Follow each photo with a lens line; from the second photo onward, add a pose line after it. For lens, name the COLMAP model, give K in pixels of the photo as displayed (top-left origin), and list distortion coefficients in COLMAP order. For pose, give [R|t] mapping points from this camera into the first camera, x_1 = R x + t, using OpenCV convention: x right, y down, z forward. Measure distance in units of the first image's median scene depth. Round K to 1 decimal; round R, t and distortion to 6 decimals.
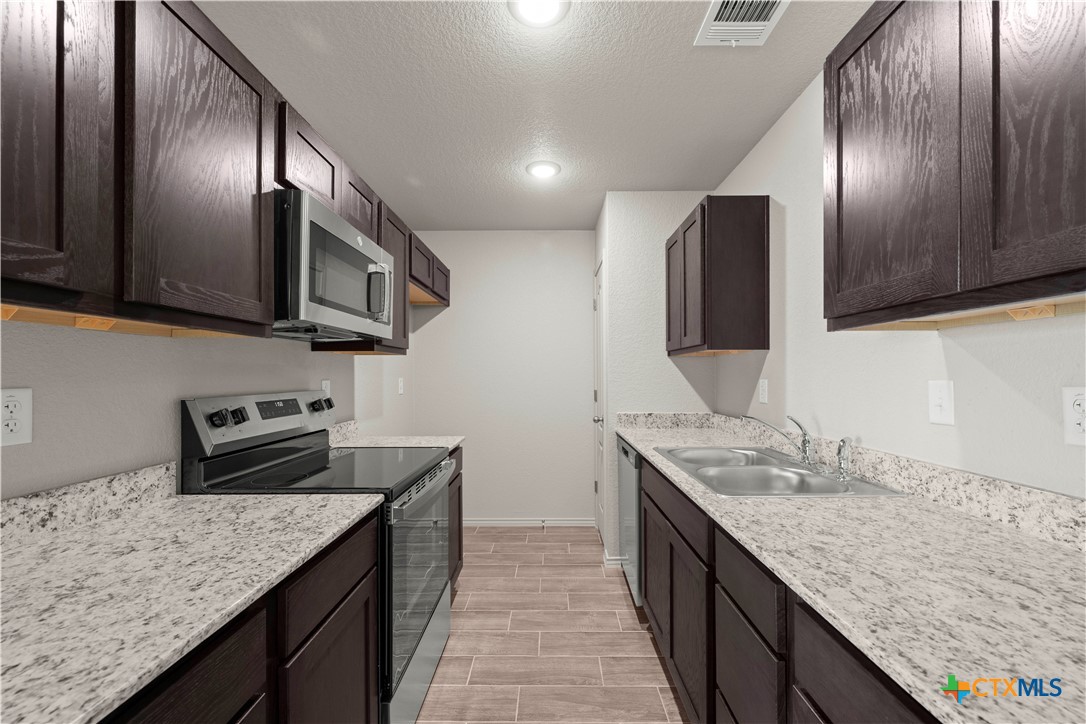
lens RADIAL K [[429.7, 0, 548.6], [0, 429.7, 371.5], [0, 0, 1]] dist [0.000498, -0.000056]
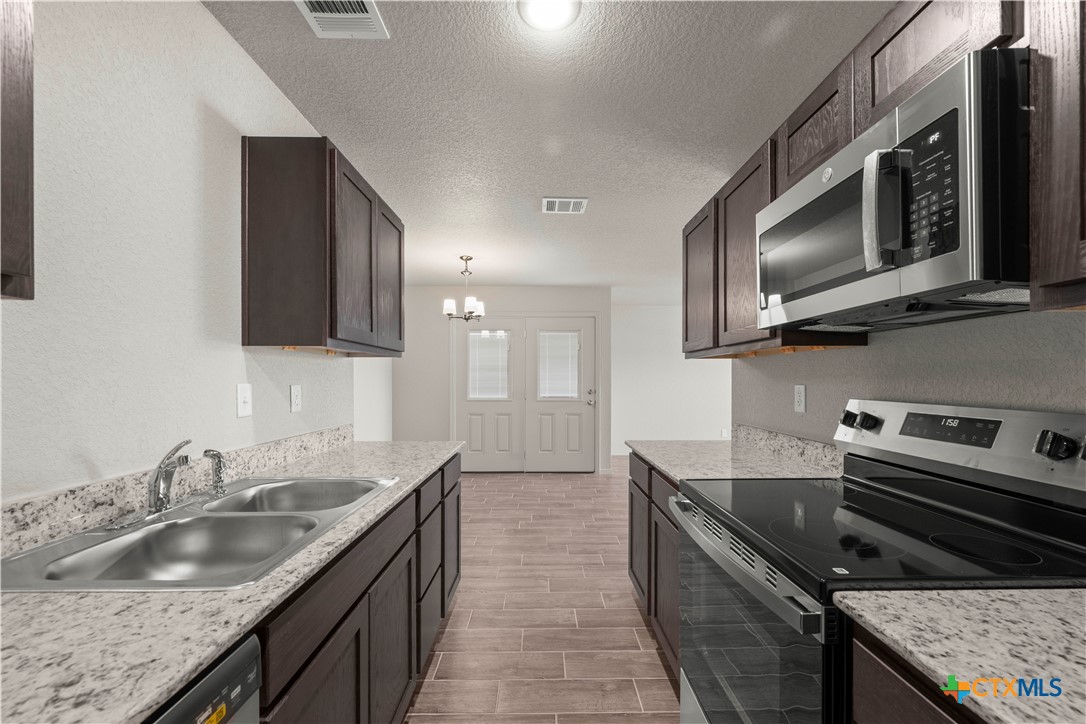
lens RADIAL K [[434.5, 0, 543.9], [0, 434.5, 379.1], [0, 0, 1]] dist [0.000105, -0.000024]
pose [[-0.999958, 0.002064, -0.008959, 0.001289], [0.002118, 0.999980, -0.005976, 0.015527], [0.008947, -0.005995, -0.999942, 2.172024]]
